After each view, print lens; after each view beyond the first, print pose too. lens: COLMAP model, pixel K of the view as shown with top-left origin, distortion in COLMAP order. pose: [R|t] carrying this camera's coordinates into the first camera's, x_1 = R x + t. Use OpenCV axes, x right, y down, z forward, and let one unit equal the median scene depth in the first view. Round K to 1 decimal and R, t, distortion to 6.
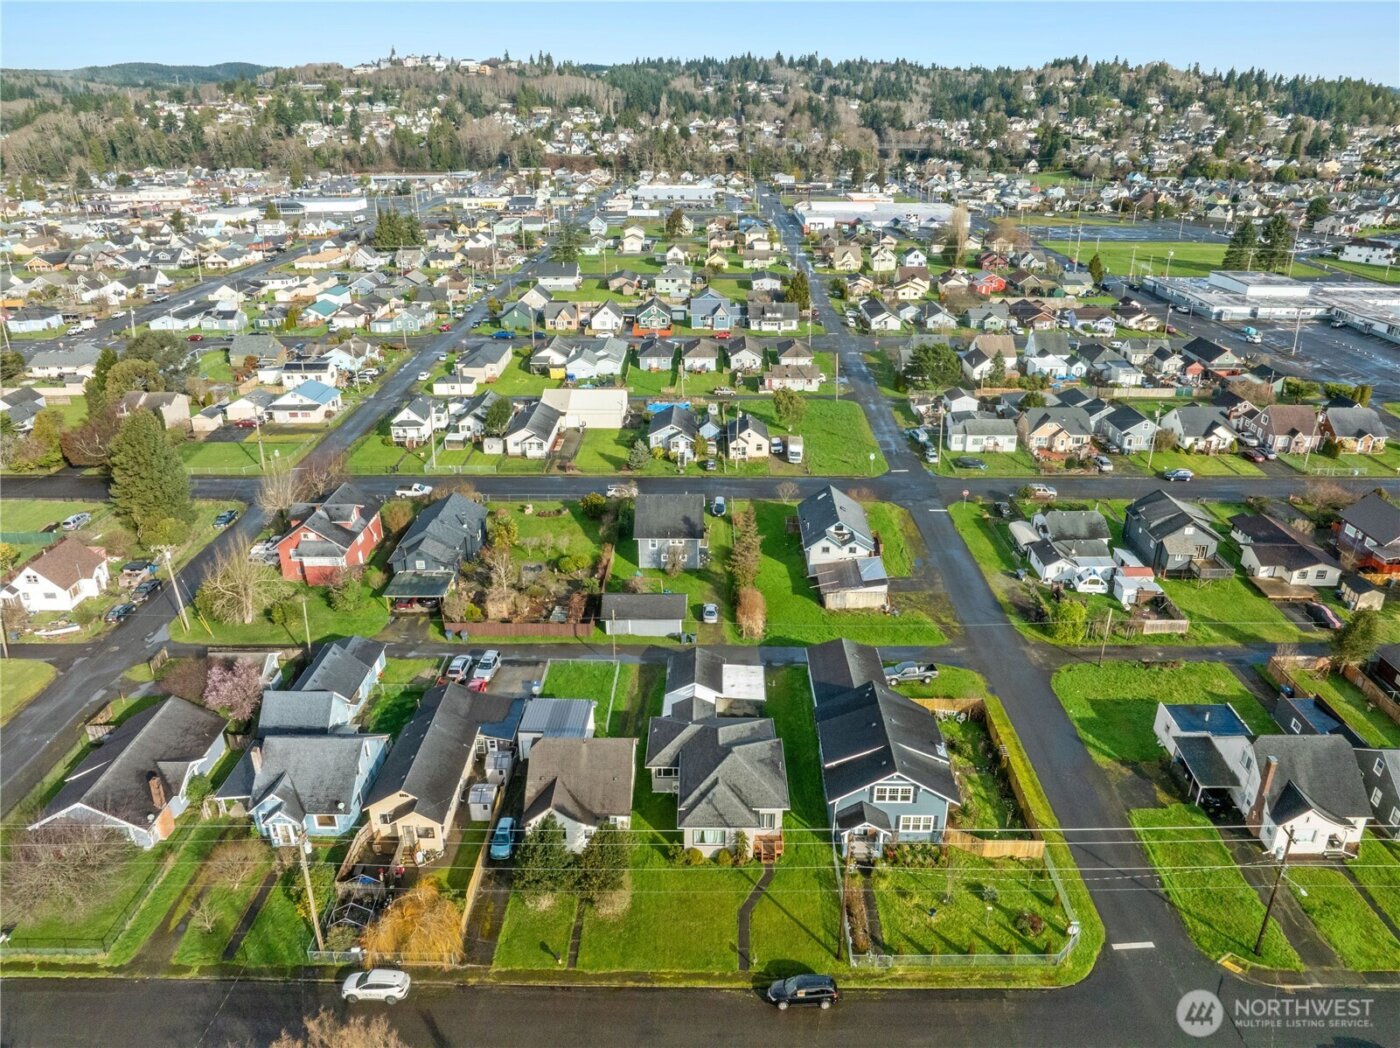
lens RADIAL K [[977.6, 0, 708.0], [0, 977.6, 520.2], [0, 0, 1]] dist [-0.029674, 0.002521]
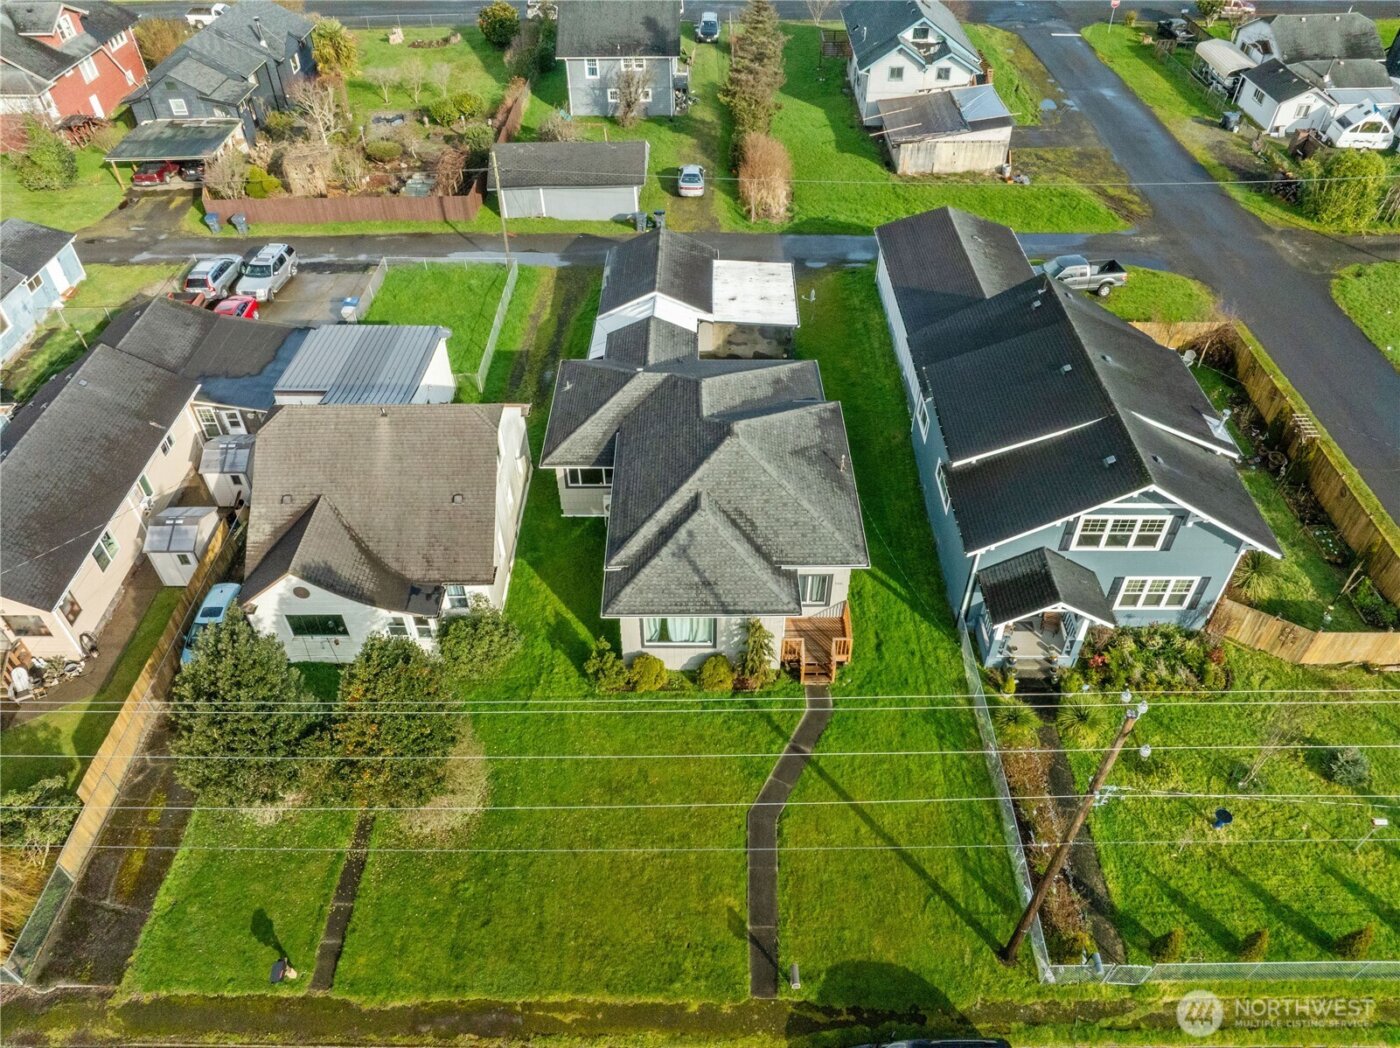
lens RADIAL K [[977.6, 0, 708.0], [0, 977.6, 520.2], [0, 0, 1]] dist [-0.029674, 0.002521]
pose [[0.999959, -0.009016, 0.001285, 0.010938], [0.008071, 0.942735, 0.333445, 0.109502], [-0.004218, -0.333421, 0.942769, 0.490073]]
